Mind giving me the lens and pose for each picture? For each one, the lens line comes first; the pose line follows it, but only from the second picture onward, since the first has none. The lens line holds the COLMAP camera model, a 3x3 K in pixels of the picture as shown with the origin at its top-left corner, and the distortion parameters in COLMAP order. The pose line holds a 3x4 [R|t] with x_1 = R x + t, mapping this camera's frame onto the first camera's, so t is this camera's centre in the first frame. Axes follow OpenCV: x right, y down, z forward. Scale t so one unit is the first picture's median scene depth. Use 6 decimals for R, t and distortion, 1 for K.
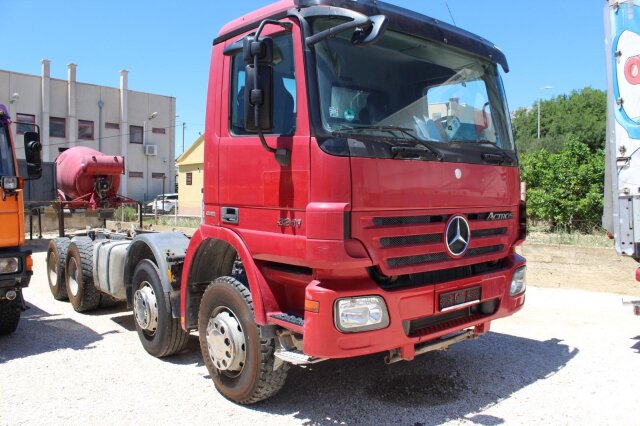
lens RADIAL K [[533.5, 0, 320.0], [0, 533.5, 213.0], [0, 0, 1]] dist [-0.165135, 0.148402]
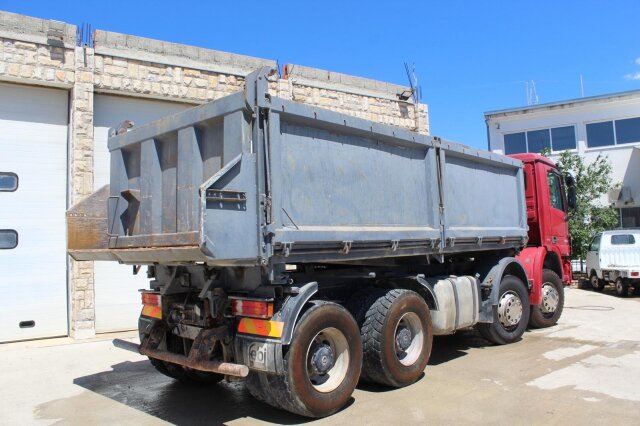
lens RADIAL K [[533.5, 0, 320.0], [0, 533.5, 213.0], [0, 0, 1]] dist [-0.165135, 0.148402]
pose [[-0.132783, 0.086069, 0.987401, -2.513319], [0.063082, 0.994937, -0.078243, -0.000402], [-0.989136, 0.051898, -0.137540, 2.535175]]
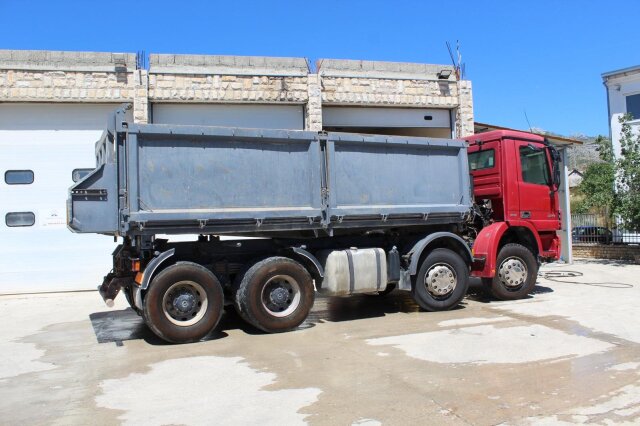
lens RADIAL K [[533.5, 0, 320.0], [0, 533.5, 213.0], [0, 0, 1]] dist [-0.165135, 0.148402]
pose [[0.228454, 0.031476, 0.973046, -2.886857], [0.056981, 0.997332, -0.045639, 0.053575], [-0.971886, 0.065871, 0.226051, 1.478775]]
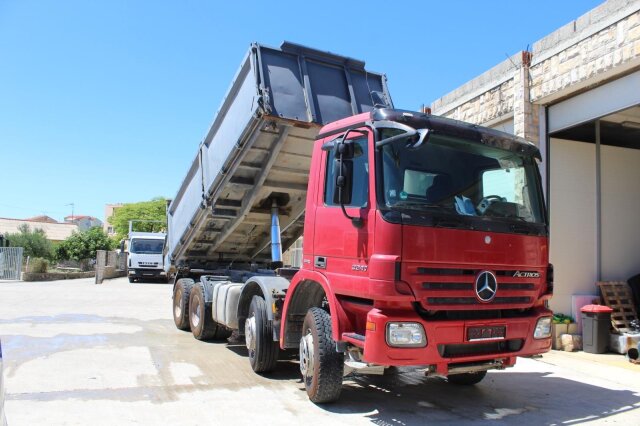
lens RADIAL K [[533.5, 0, 320.0], [0, 533.5, 213.0], [0, 0, 1]] dist [-0.165135, 0.148402]
pose [[0.980264, 0.036725, -0.194254, 0.104597], [-0.060003, 0.991511, -0.115345, 0.039963], [0.188369, 0.124725, 0.974146, -0.412084]]
